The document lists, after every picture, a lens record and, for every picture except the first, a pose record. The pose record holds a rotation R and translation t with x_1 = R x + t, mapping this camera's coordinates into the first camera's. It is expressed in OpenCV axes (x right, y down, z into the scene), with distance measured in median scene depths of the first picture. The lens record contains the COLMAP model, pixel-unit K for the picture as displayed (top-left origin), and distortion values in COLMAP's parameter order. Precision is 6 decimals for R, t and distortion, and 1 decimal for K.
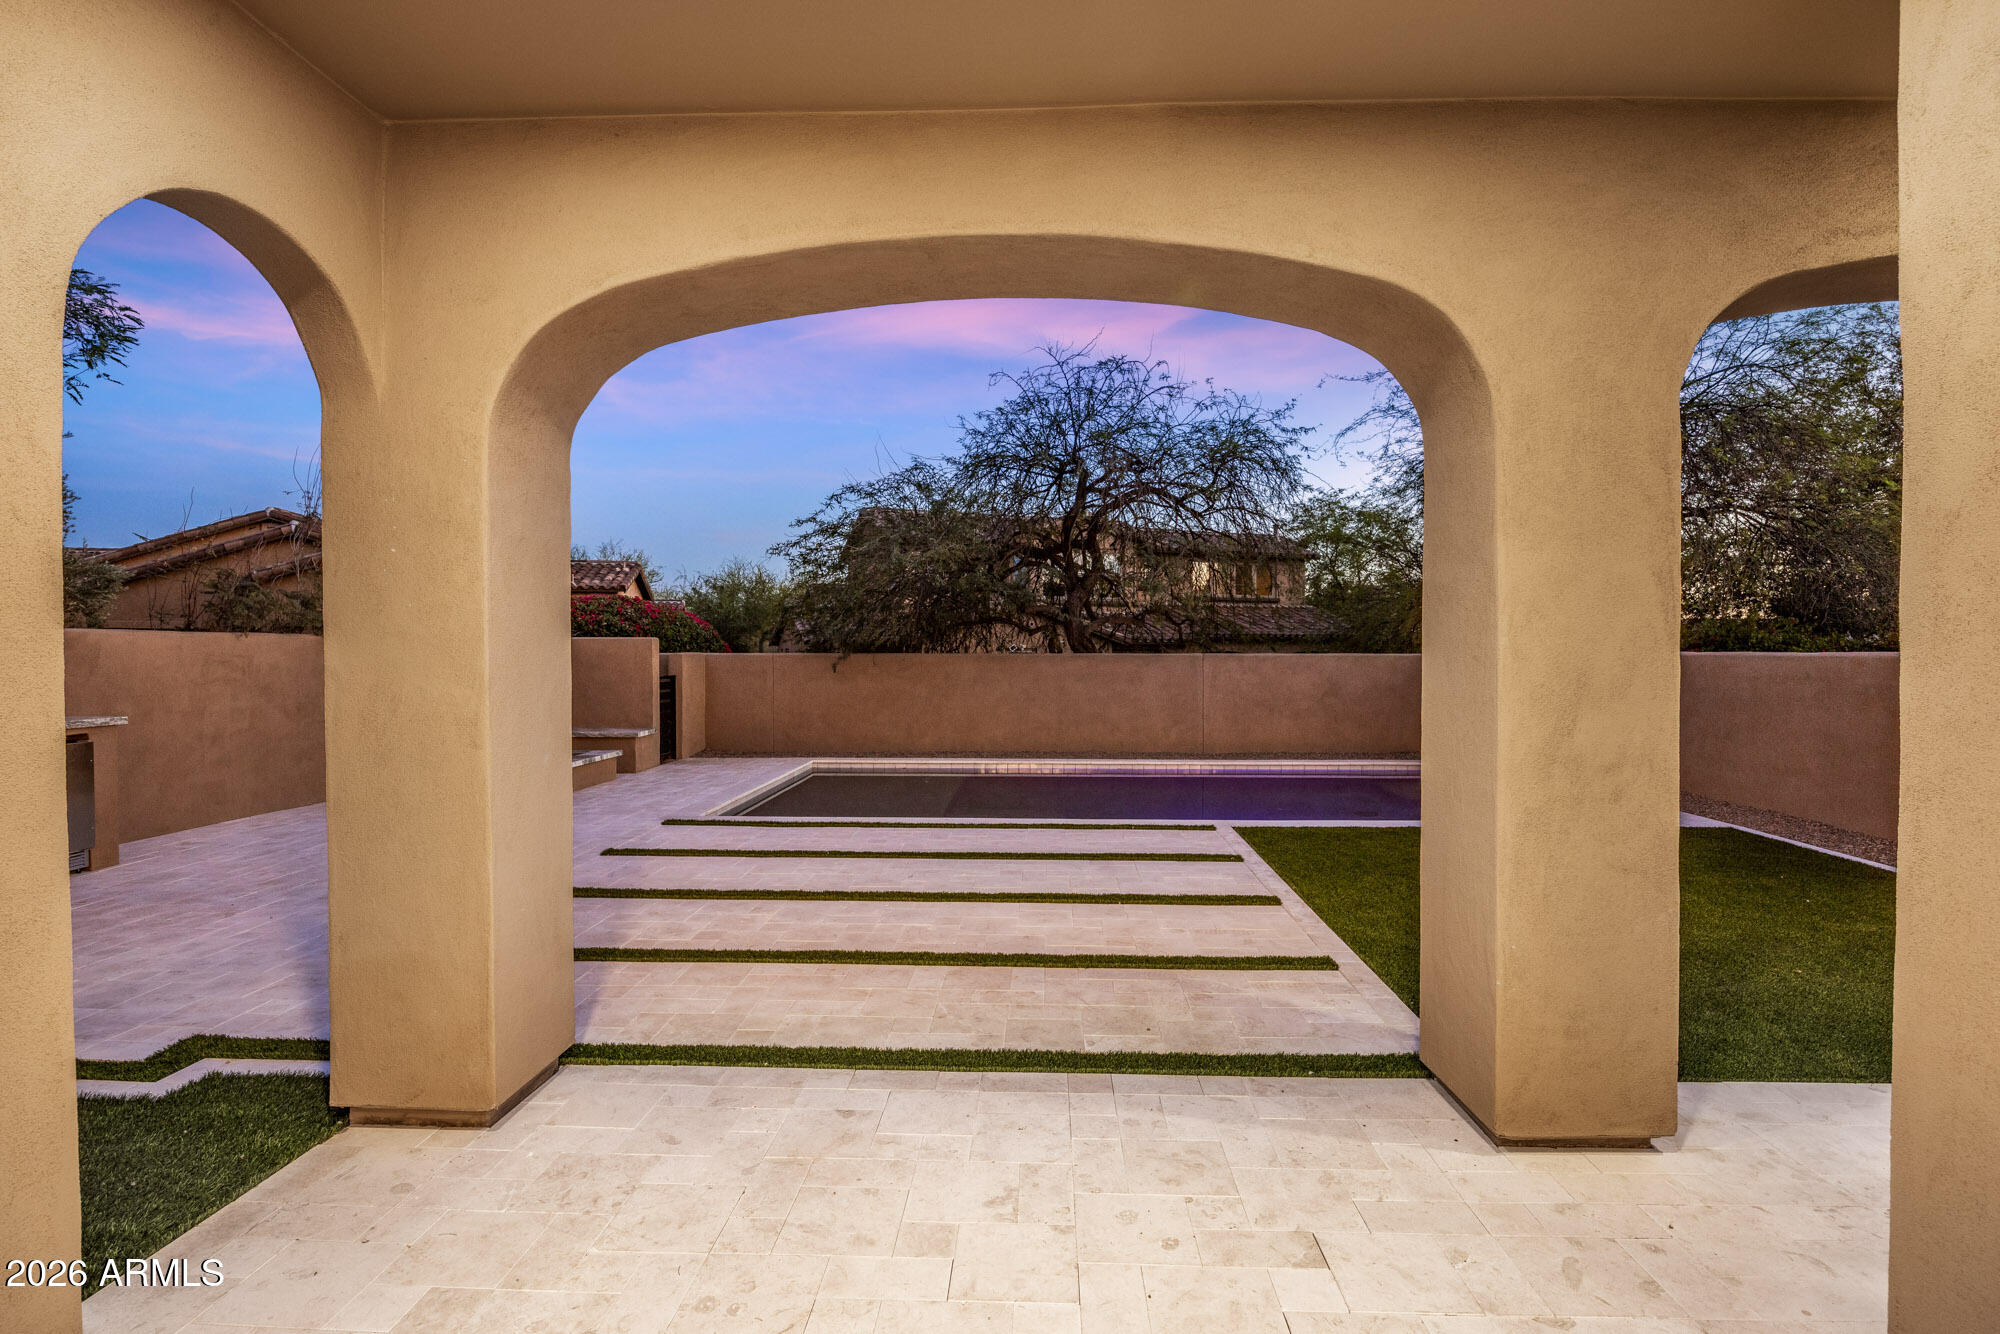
lens RADIAL K [[945.9, 0, 1000.0], [0, 945.9, 658.6], [0, 0, 1]] dist [-0.010085, -0.000254]
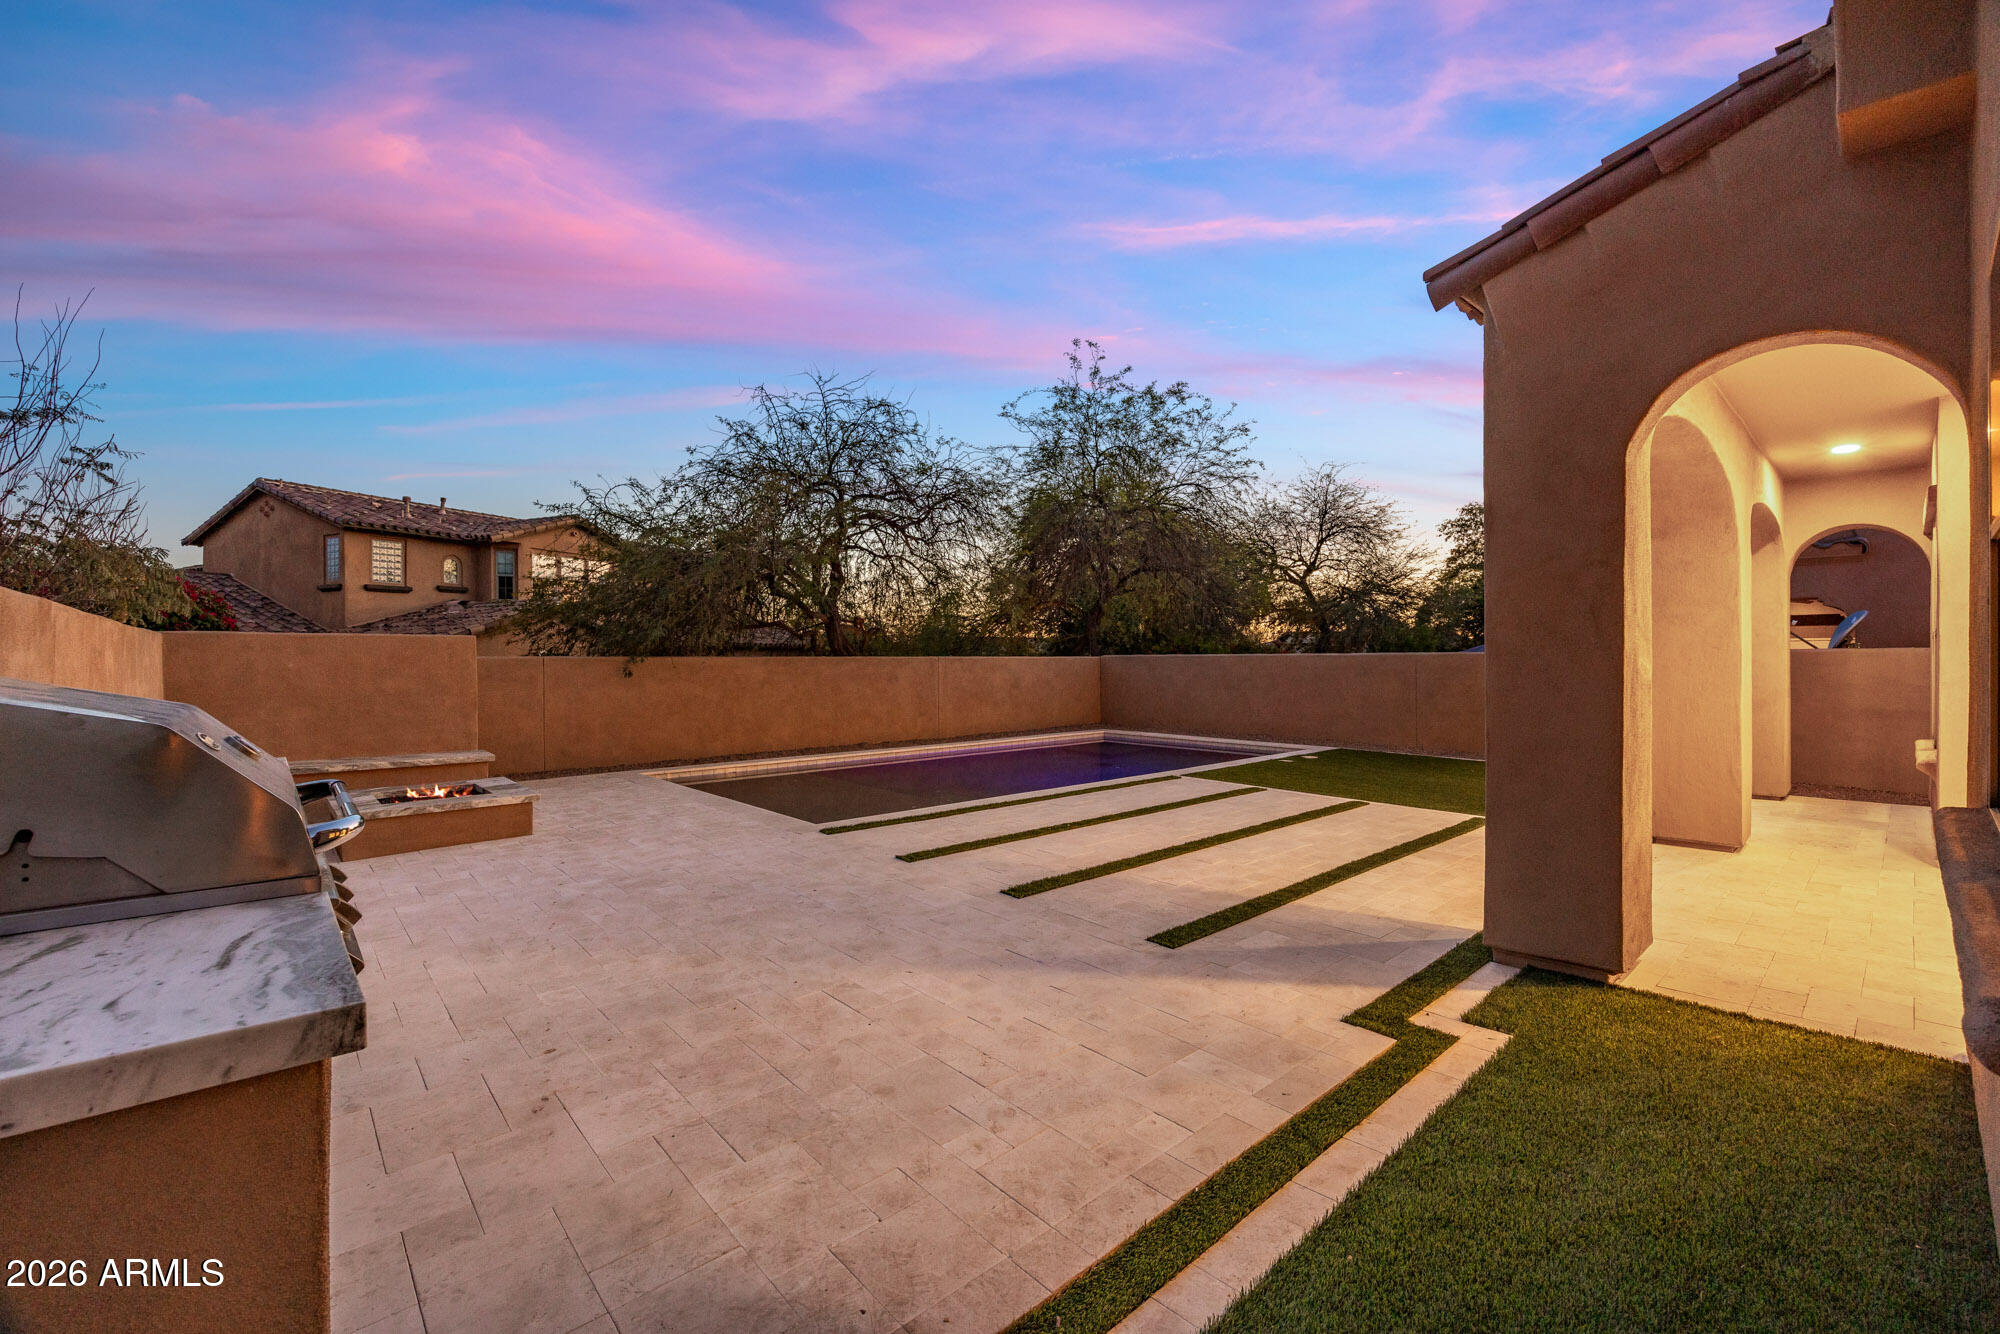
lens RADIAL K [[832.5, 0, 1012.7], [0, 832.5, 663.2], [0, 0, 1]] dist [-0.011615, -0.000375]
pose [[0.706399, -0.006133, 0.707787, -0.611803], [0.008790, 0.999961, -0.000107, 0.005134], [-0.707759, 0.006297, 0.706425, 0.218062]]
